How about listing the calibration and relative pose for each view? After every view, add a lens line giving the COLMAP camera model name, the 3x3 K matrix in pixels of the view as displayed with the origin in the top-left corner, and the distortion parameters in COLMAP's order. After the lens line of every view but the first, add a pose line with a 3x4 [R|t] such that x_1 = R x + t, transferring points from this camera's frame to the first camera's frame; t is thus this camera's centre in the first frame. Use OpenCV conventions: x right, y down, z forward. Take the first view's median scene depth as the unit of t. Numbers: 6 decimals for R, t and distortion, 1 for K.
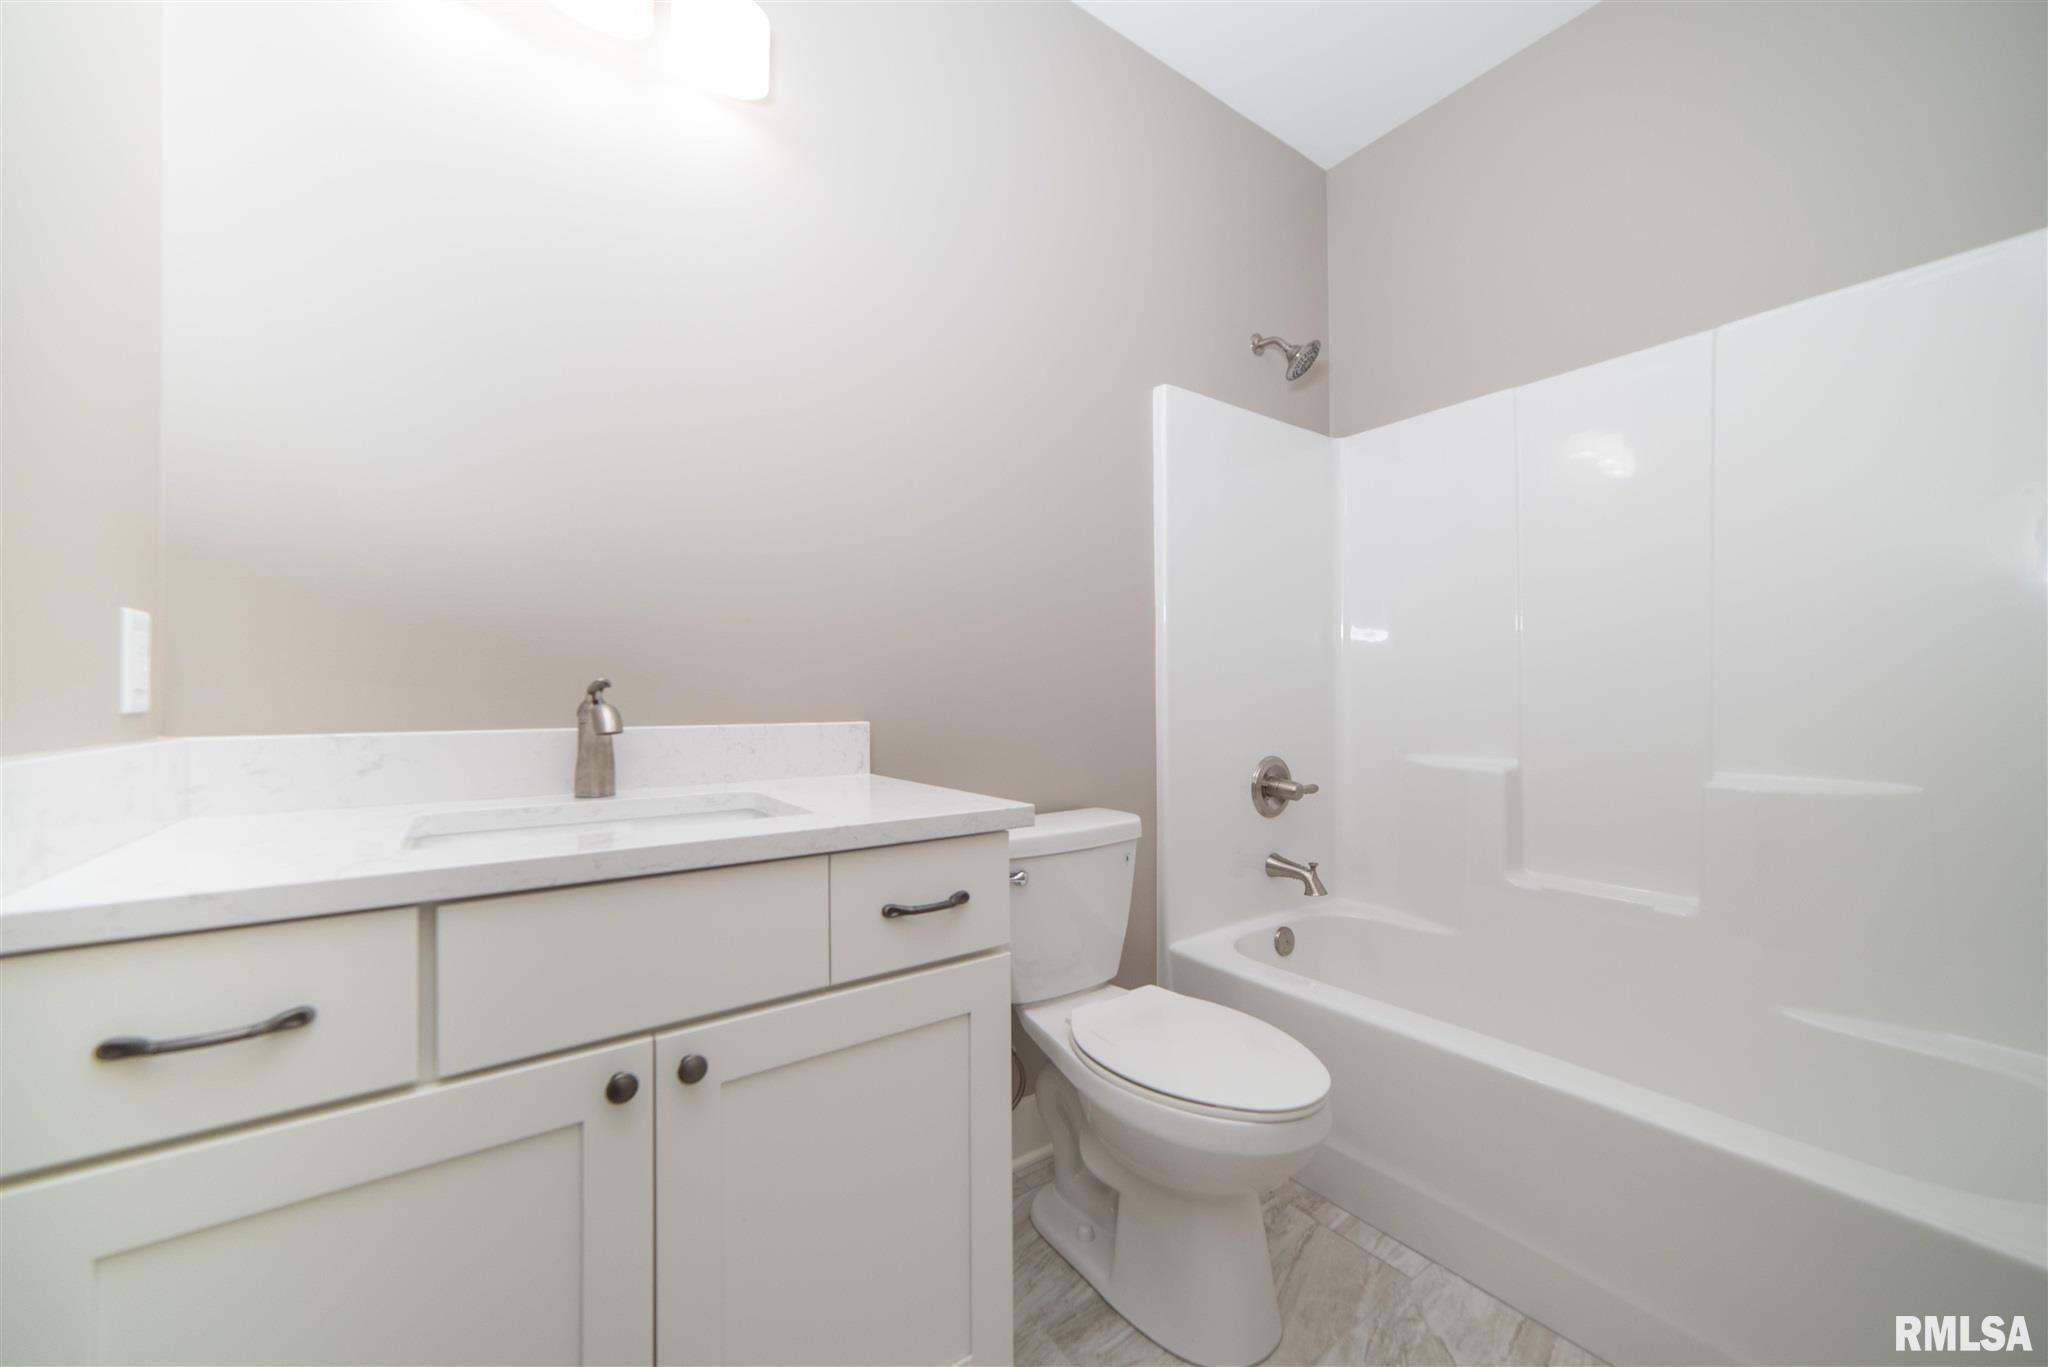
lens RADIAL K [[788.5, 0, 1048.0], [0, 788.5, 690.7], [0, 0, 1]] dist [0.001016, 0.000316]
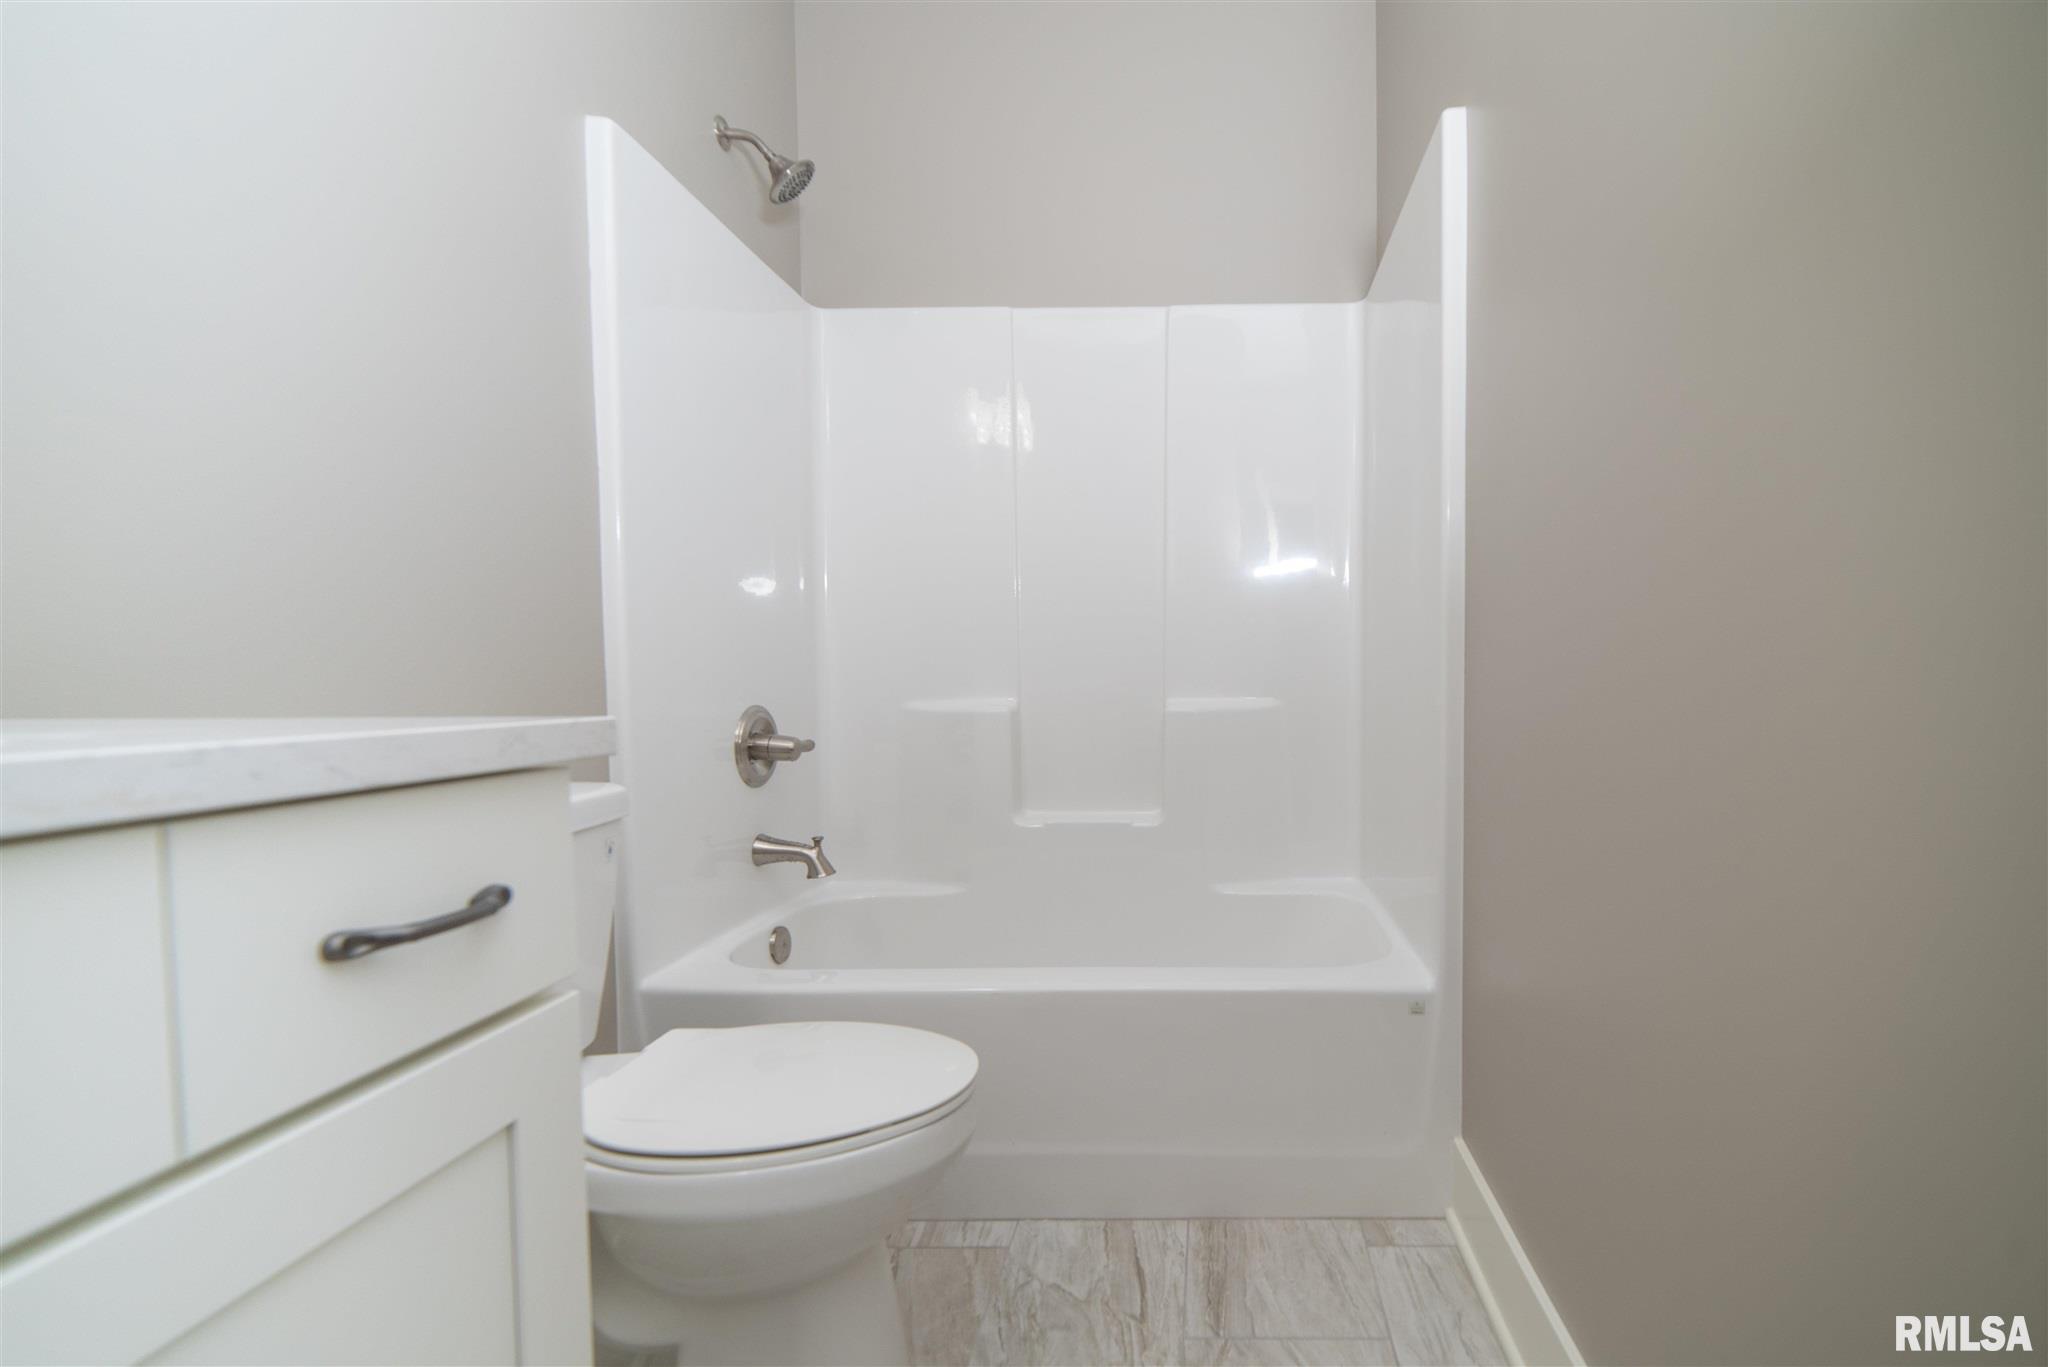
lens RADIAL K [[886.2, 0, 1214.5], [0, 886.2, 720.9], [0, 0, 1]] dist [-0.007519, -0.000131]
pose [[0.586115, -0.044402, 0.809011, -0.160297], [0.012475, 0.998873, 0.045786, 0.072917], [-0.810132, -0.016744, 0.586008, 0.172217]]
